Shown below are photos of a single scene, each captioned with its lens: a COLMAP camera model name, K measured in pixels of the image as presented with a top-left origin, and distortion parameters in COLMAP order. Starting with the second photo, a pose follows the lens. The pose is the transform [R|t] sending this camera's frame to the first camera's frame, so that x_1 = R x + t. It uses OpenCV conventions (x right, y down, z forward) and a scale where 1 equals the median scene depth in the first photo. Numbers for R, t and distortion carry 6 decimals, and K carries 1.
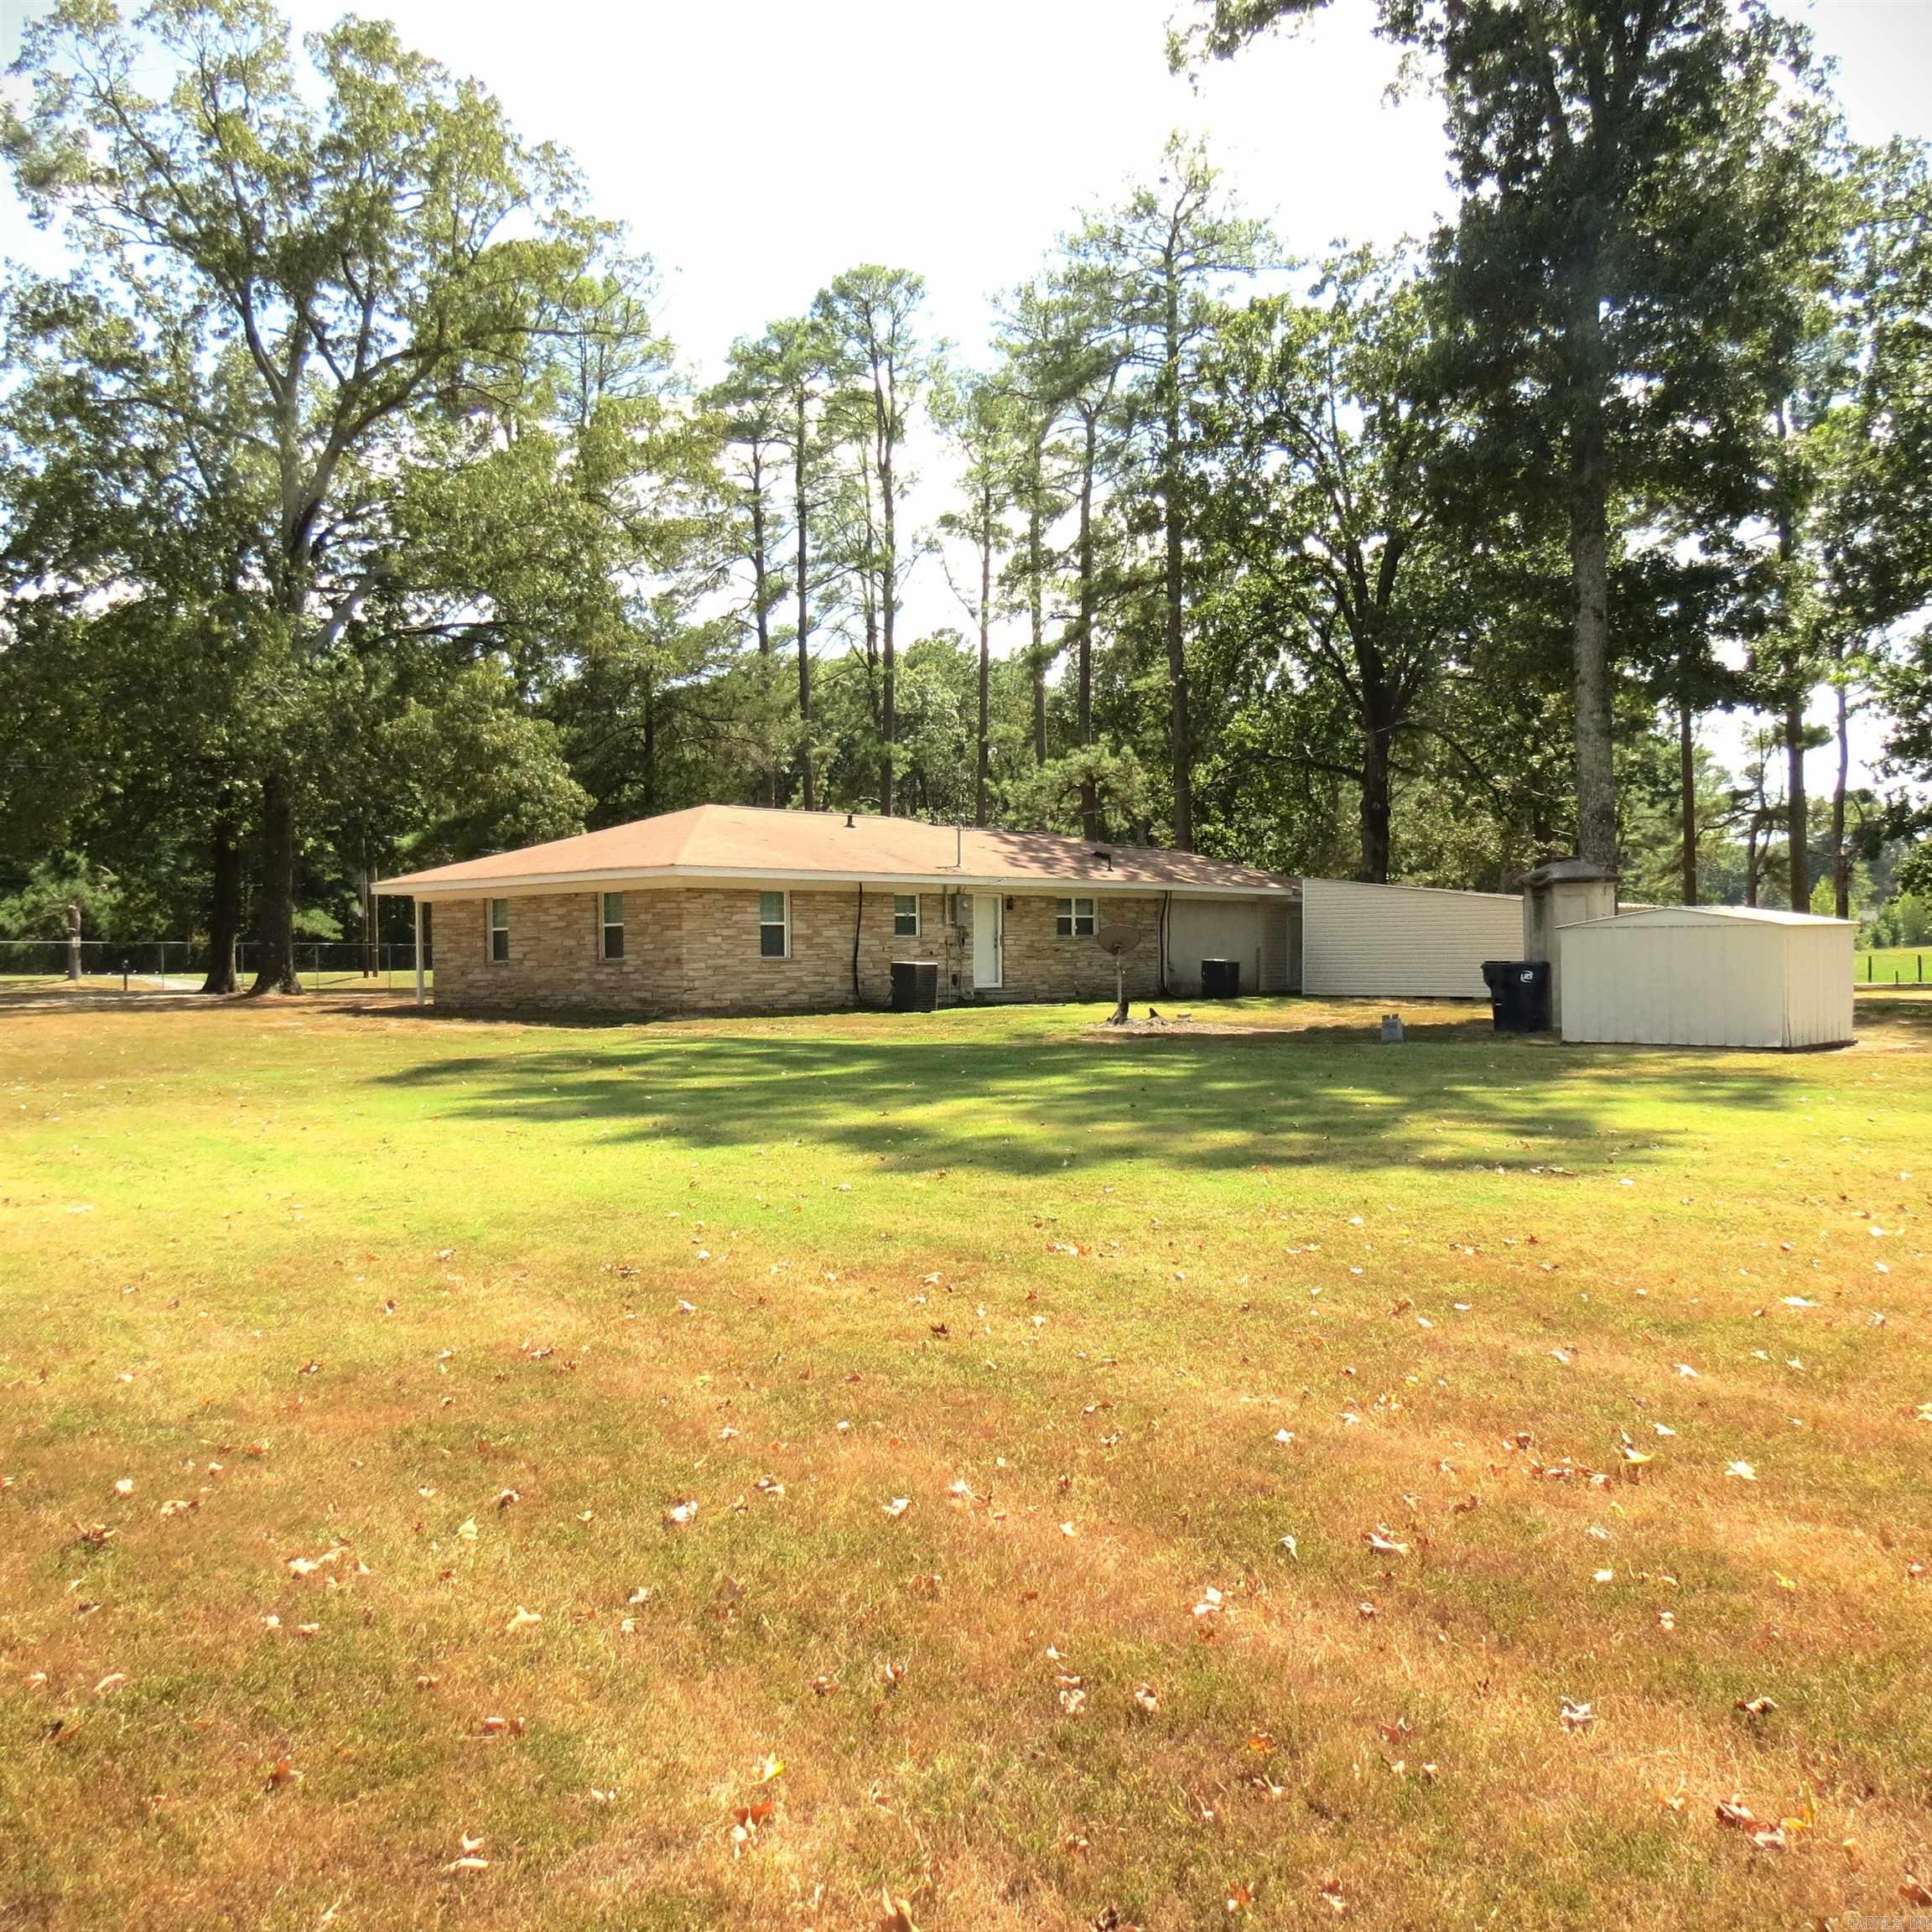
lens RADIAL K [[1826.8, 0, 981.7], [0, 1826.8, 955.8], [0, 0, 1]] dist [-0.031498, 0.014708]
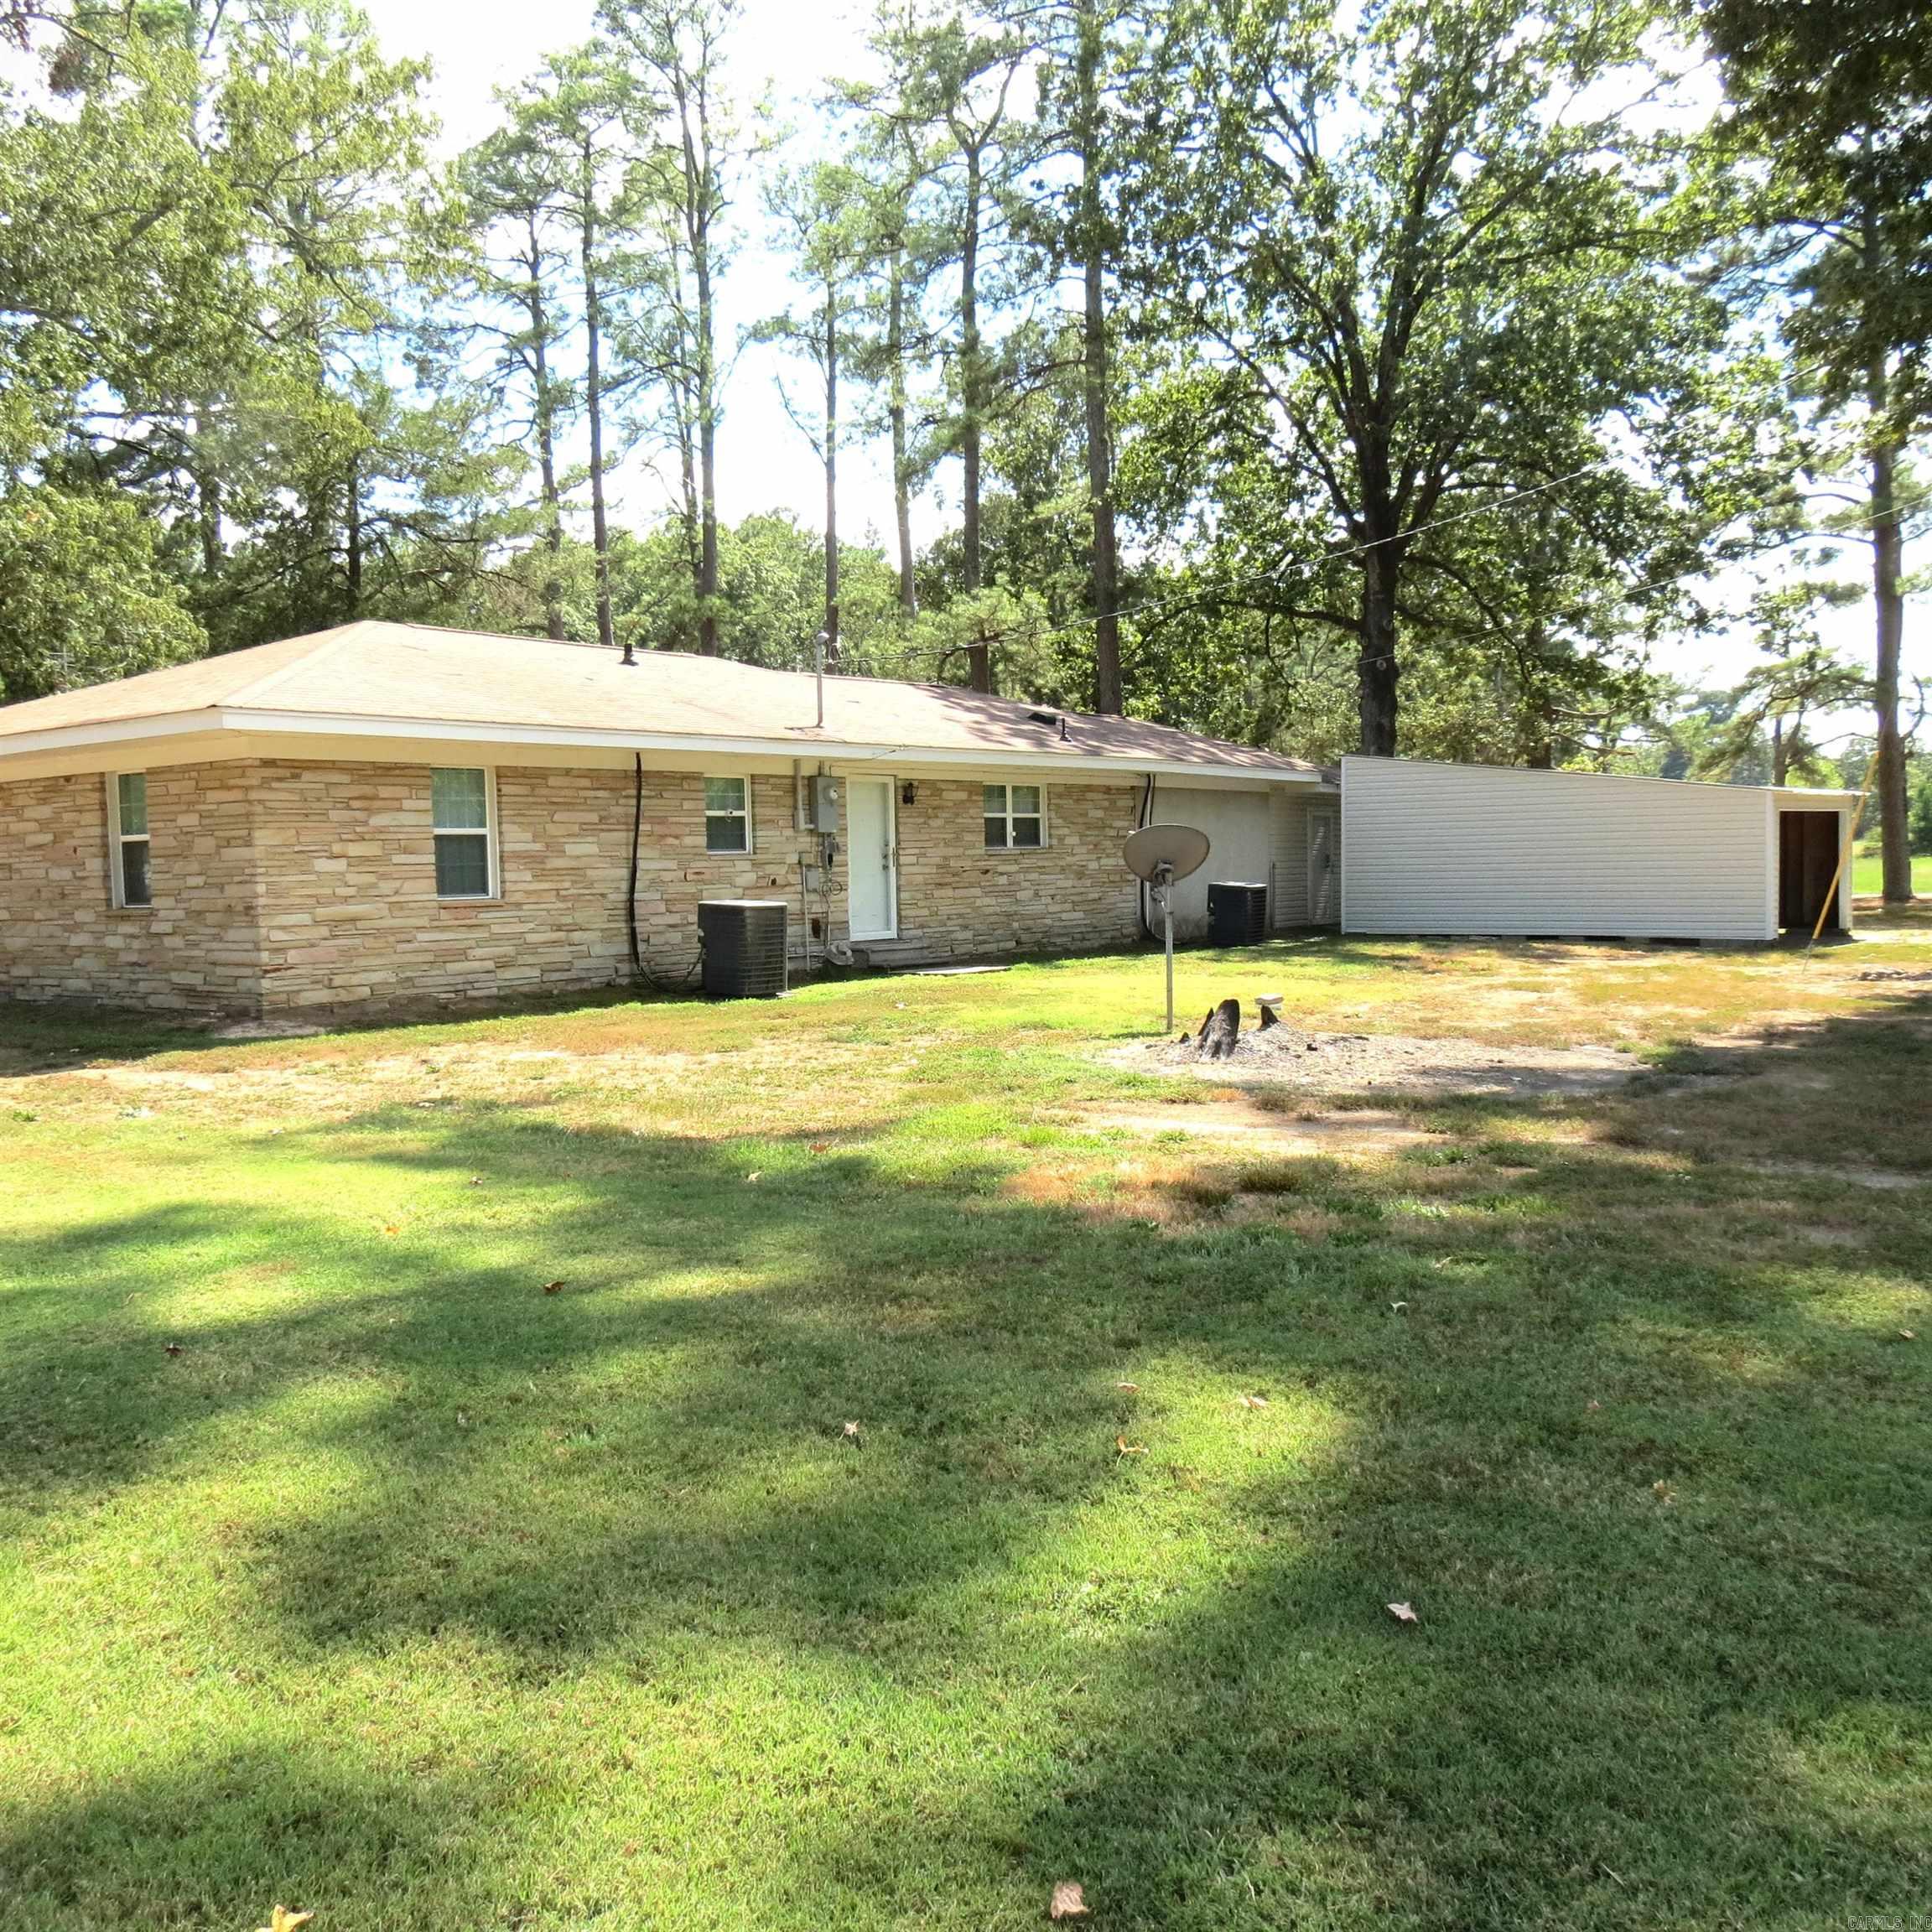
lens RADIAL K [[1826.8, 0, 981.7], [0, 1826.8, 955.8], [0, 0, 1]] dist [-0.031498, 0.014708]
pose [[0.996040, -0.019833, 0.086664, -0.006848], [0.015710, 0.998724, 0.047998, -0.002438], [-0.087505, -0.046447, 0.995081, 0.226021]]
